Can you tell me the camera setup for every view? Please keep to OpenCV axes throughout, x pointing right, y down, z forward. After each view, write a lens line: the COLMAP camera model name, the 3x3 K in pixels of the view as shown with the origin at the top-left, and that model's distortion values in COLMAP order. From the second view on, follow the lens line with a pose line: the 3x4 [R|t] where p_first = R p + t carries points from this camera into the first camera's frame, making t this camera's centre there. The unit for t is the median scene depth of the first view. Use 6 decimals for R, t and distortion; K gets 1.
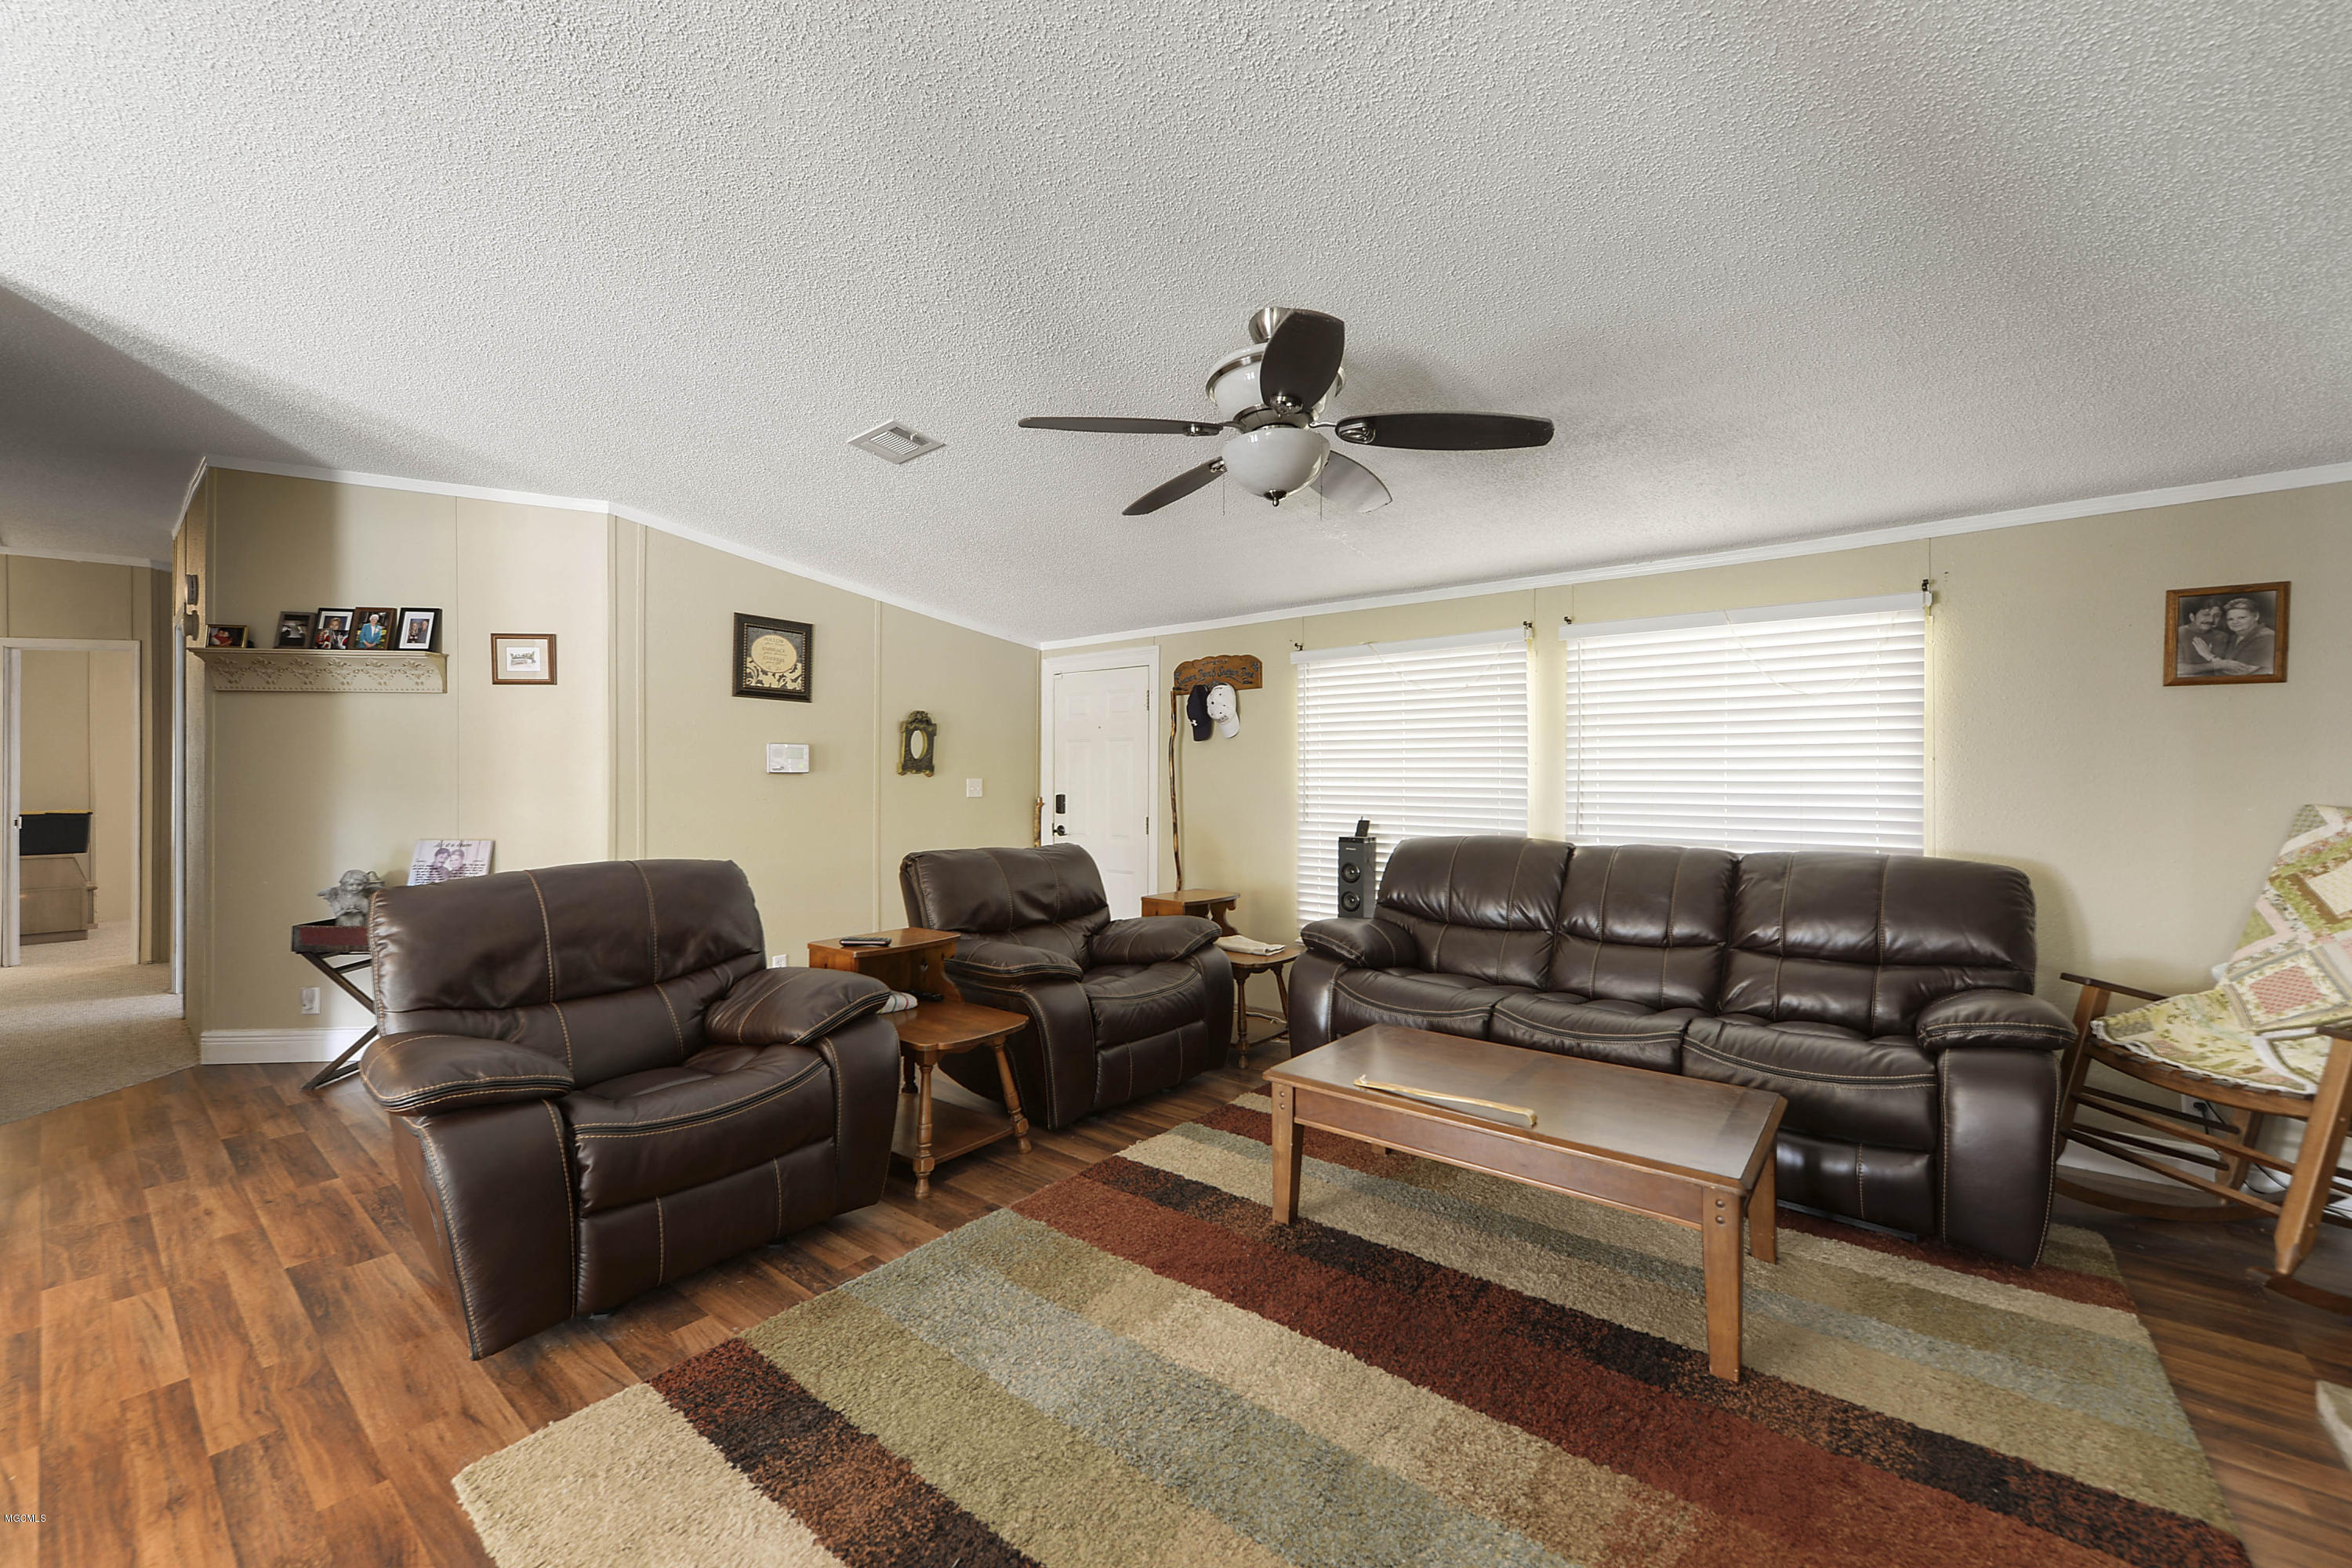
lens RADIAL K [[925.8, 0, 1166.5], [0, 925.8, 782.3], [0, 0, 1]] dist [0.003050, -0.000615]
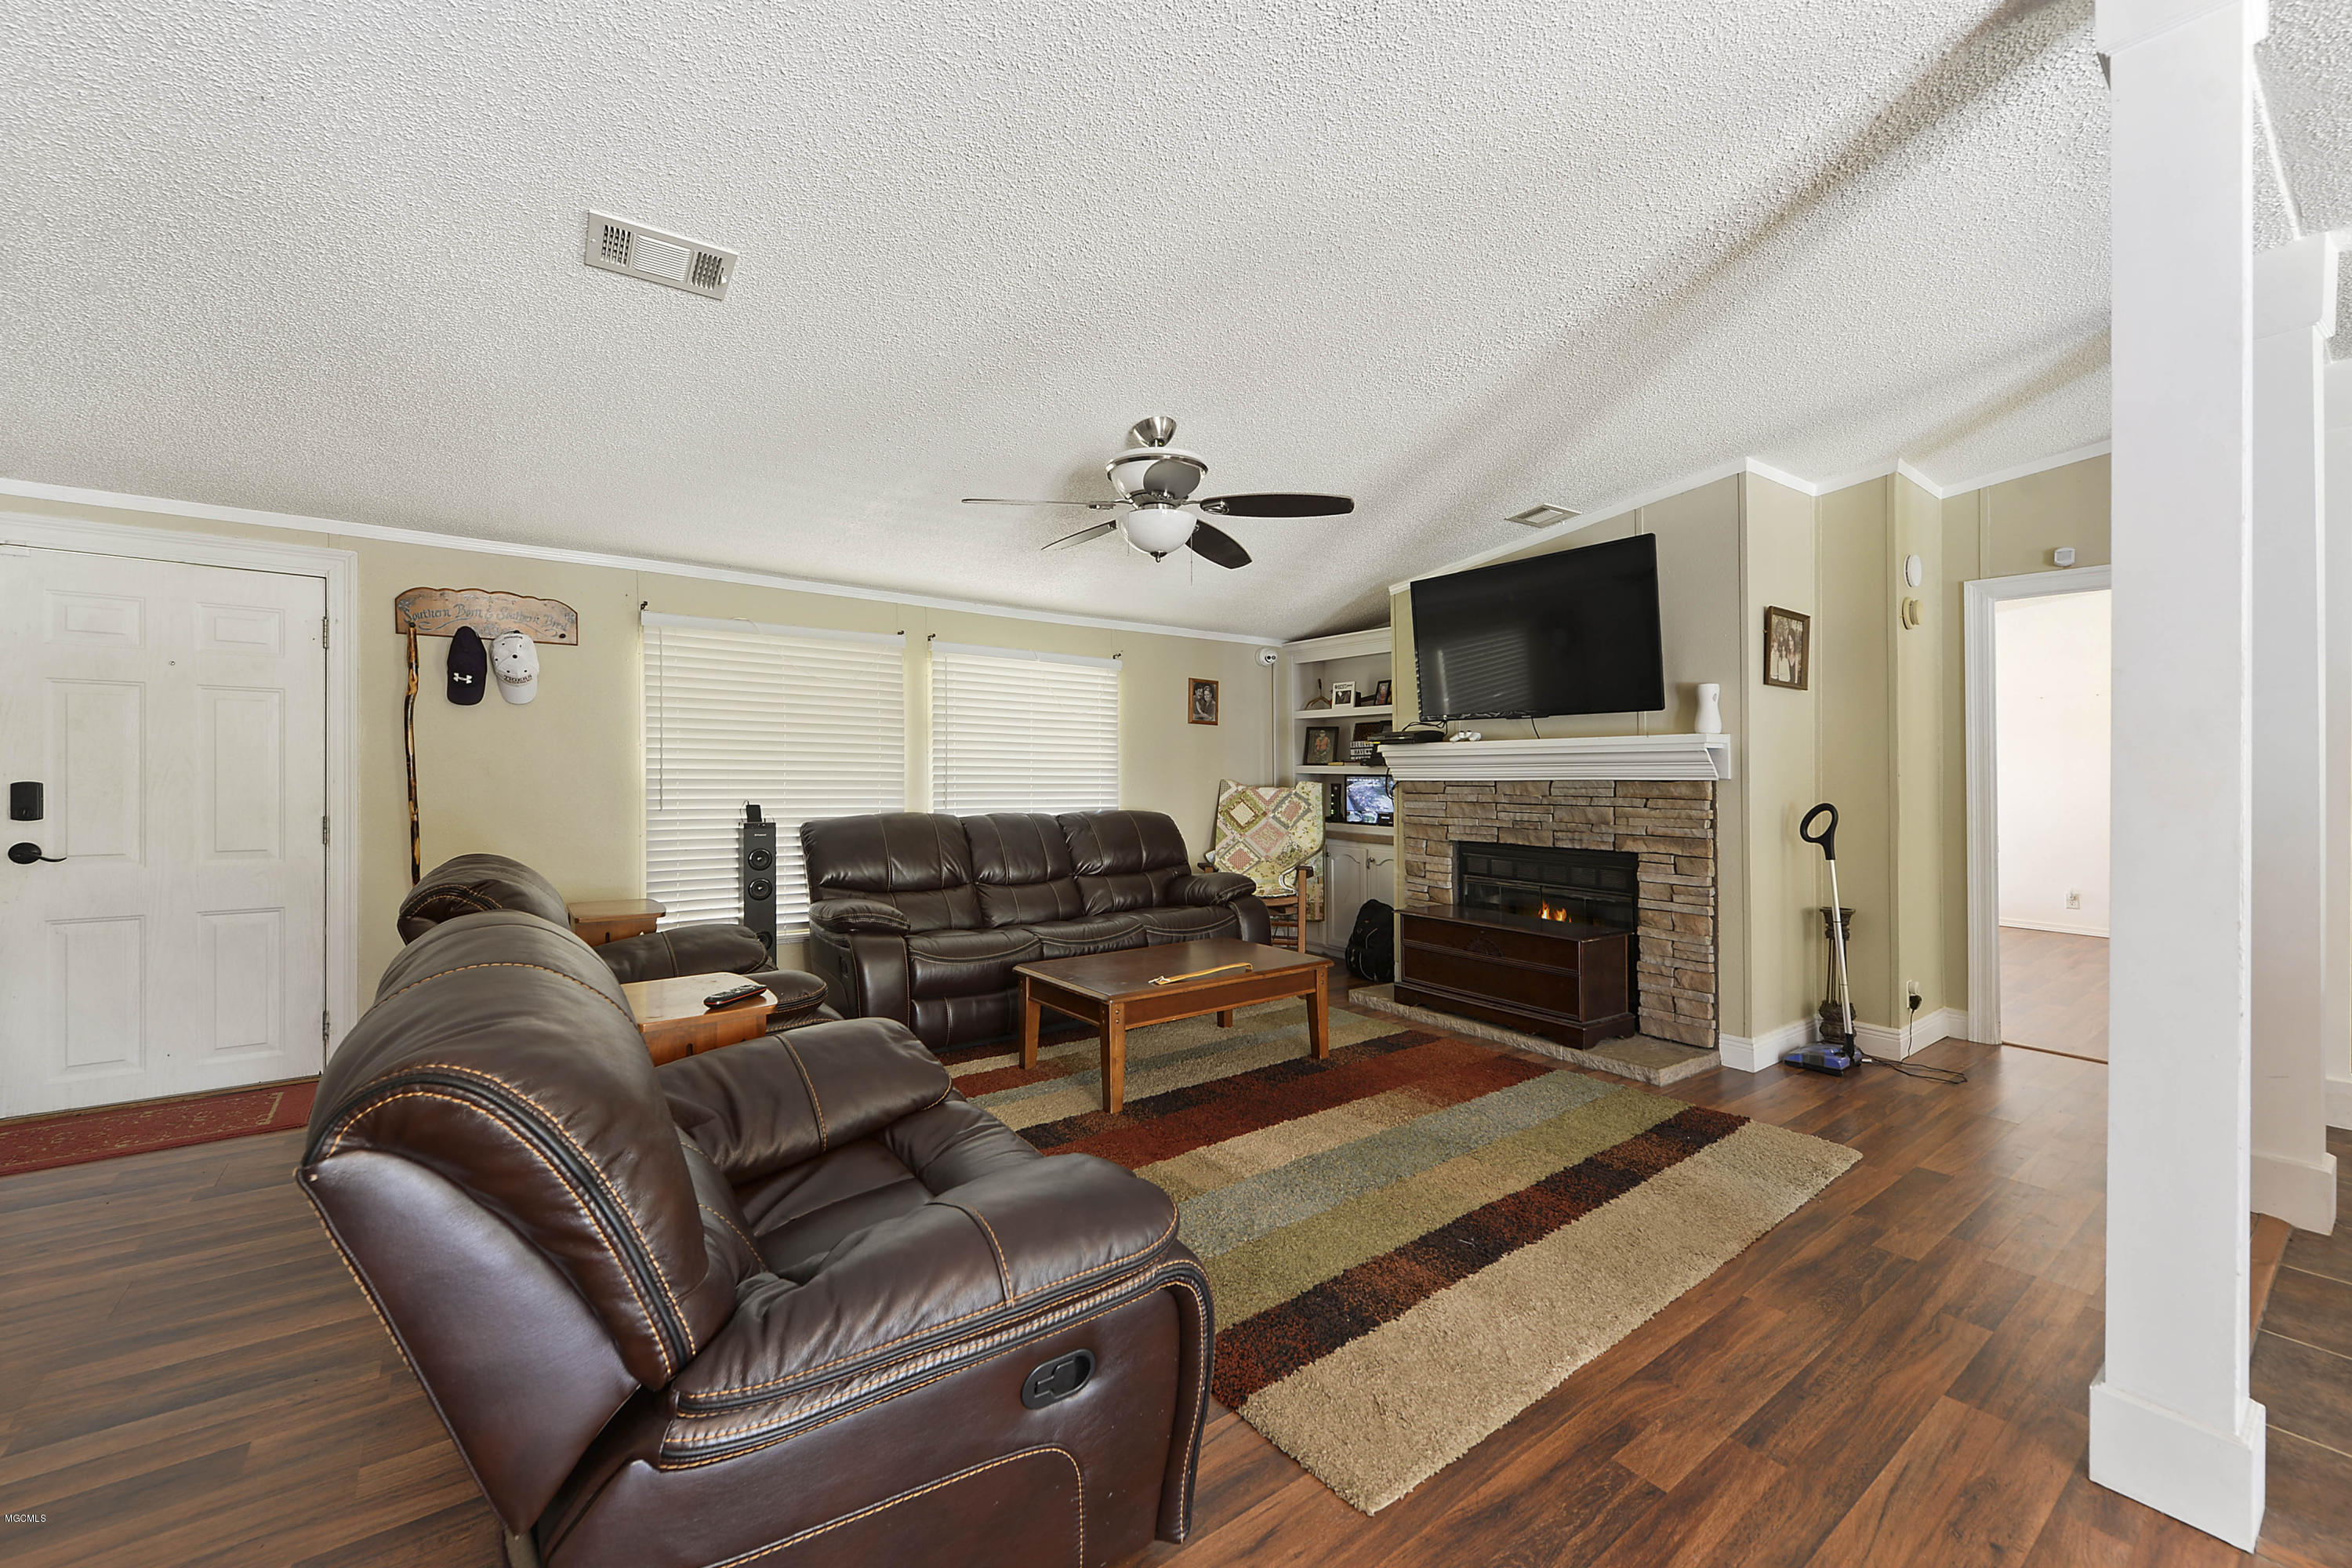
lens RADIAL K [[925.8, 0, 1155.6], [0, 925.8, 786.6], [0, 0, 1]] dist [0.003050, -0.000615]
pose [[0.250024, -0.017167, 0.968087, -0.779064], [-0.011164, 0.999725, 0.020611, -0.003265], [-0.968175, -0.015961, 0.249764, 0.446083]]
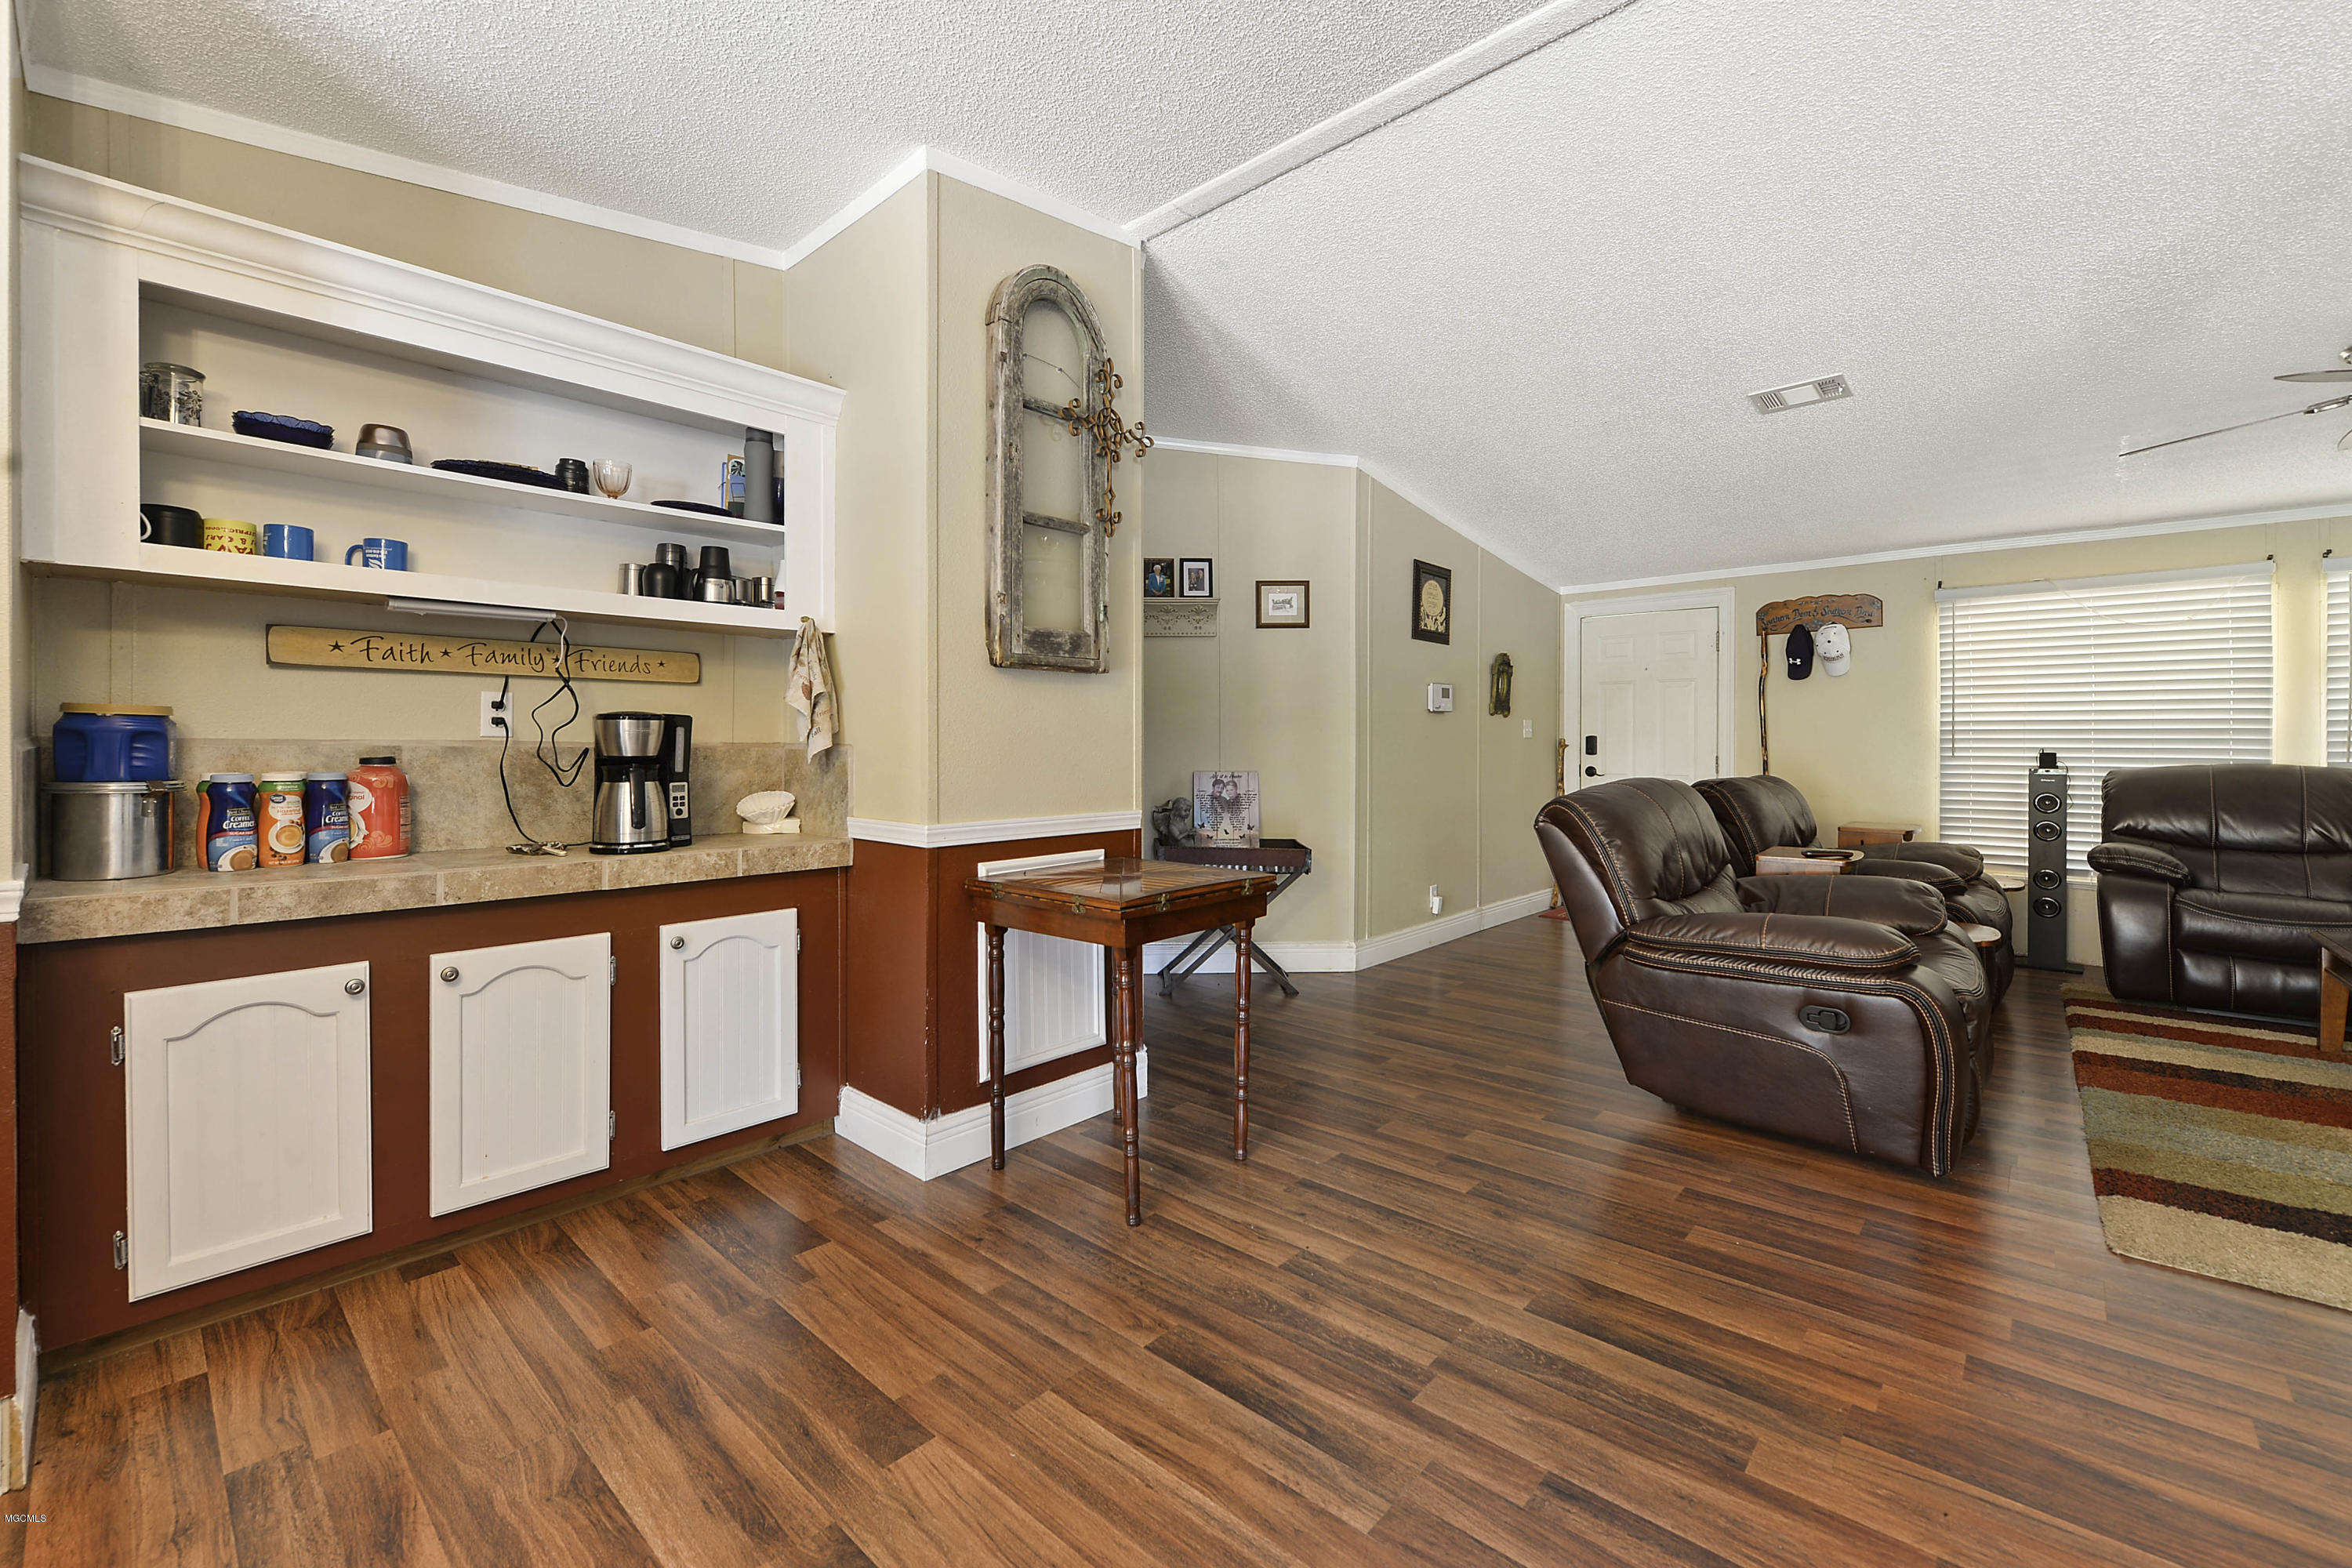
lens RADIAL K [[964.8, 0, 1172.1], [0, 964.8, 750.8], [0, 0, 1]] dist [-0.003977, -0.000233]
pose [[0.998212, -0.004788, -0.059589, -0.870778], [0.005210, 0.999962, 0.006932, 0.033434], [0.059554, -0.007230, 0.998199, -0.149159]]
